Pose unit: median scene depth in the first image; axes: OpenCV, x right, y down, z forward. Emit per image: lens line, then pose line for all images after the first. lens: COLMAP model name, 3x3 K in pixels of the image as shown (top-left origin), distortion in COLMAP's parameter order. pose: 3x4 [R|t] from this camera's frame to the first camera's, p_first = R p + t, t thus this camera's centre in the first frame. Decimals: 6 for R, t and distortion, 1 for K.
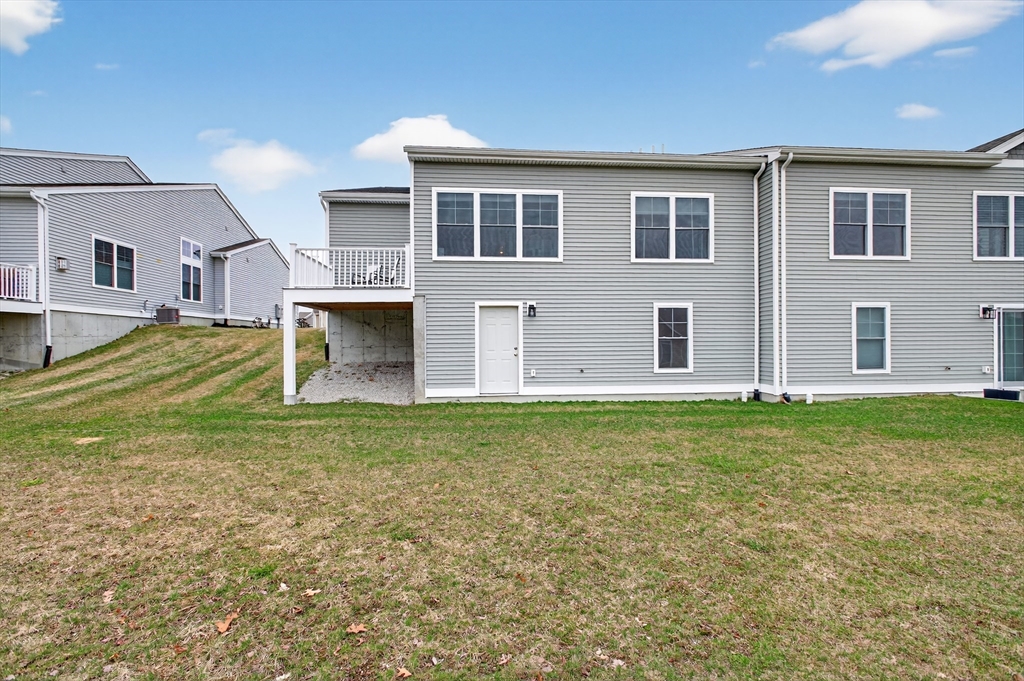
lens RADIAL K [[487.3, 0, 515.5], [0, 487.3, 343.8], [0, 0, 1]] dist [-0.009996, -0.000967]
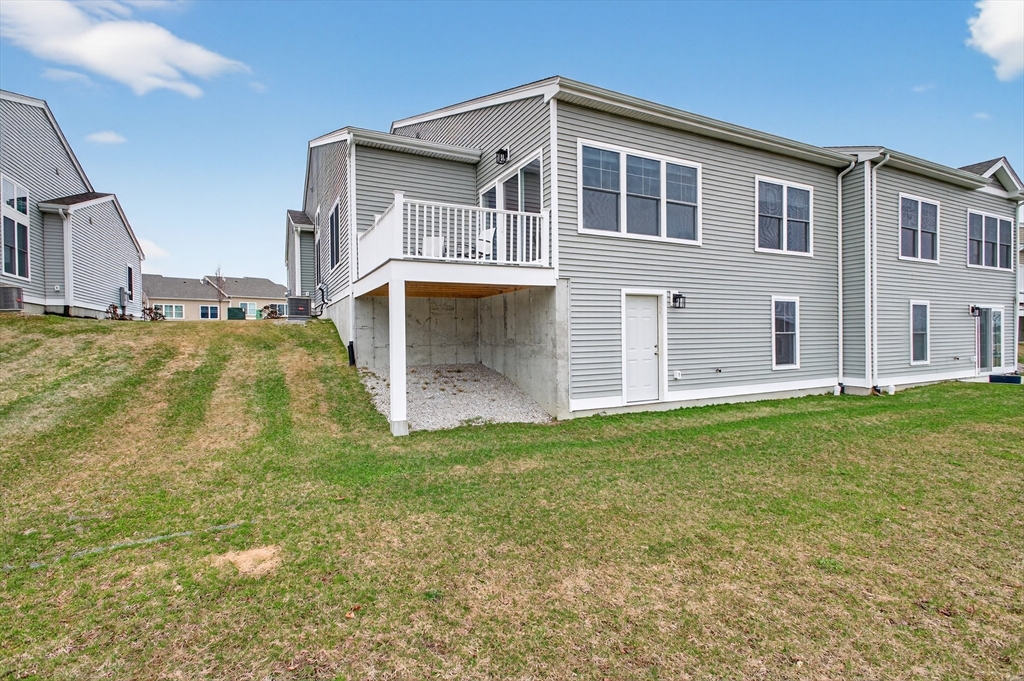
lens RADIAL K [[487.3, 0, 510.2], [0, 487.3, 338.4], [0, 0, 1]] dist [-0.009996, -0.000967]
pose [[0.930195, -0.007099, 0.366996, -0.542892], [0.007133, 0.999974, 0.001265, -0.006434], [-0.366996, 0.001441, 0.930222, 0.317451]]
